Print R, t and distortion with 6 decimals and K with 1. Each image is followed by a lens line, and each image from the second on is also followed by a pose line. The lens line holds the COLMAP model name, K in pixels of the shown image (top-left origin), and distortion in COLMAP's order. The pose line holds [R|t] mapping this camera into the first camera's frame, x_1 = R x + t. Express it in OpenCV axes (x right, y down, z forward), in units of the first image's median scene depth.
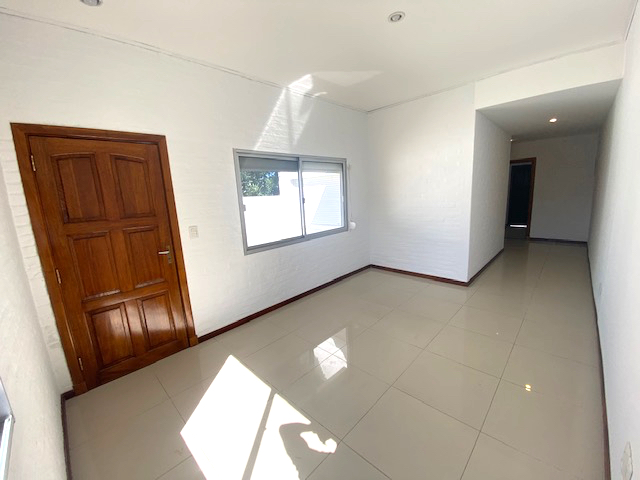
lens RADIAL K [[265.1, 0, 323.9], [0, 265.1, 239.3], [0, 0, 1]] dist [-0.000783, -0.000064]
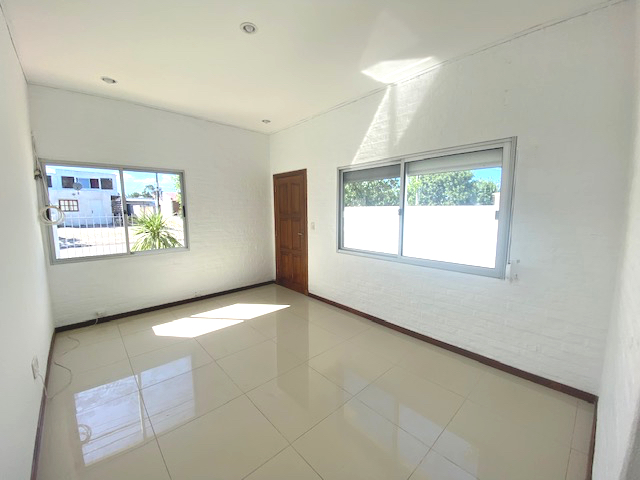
lens RADIAL K [[265.1, 0, 323.6], [0, 265.1, 239.4], [0, 0, 1]] dist [-0.000783, -0.000064]
pose [[-0.097858, 0.160726, -0.982136, 0.856884], [-0.172013, 0.969288, 0.175763, -0.192622], [0.980222, 0.186140, -0.067206, 0.964578]]
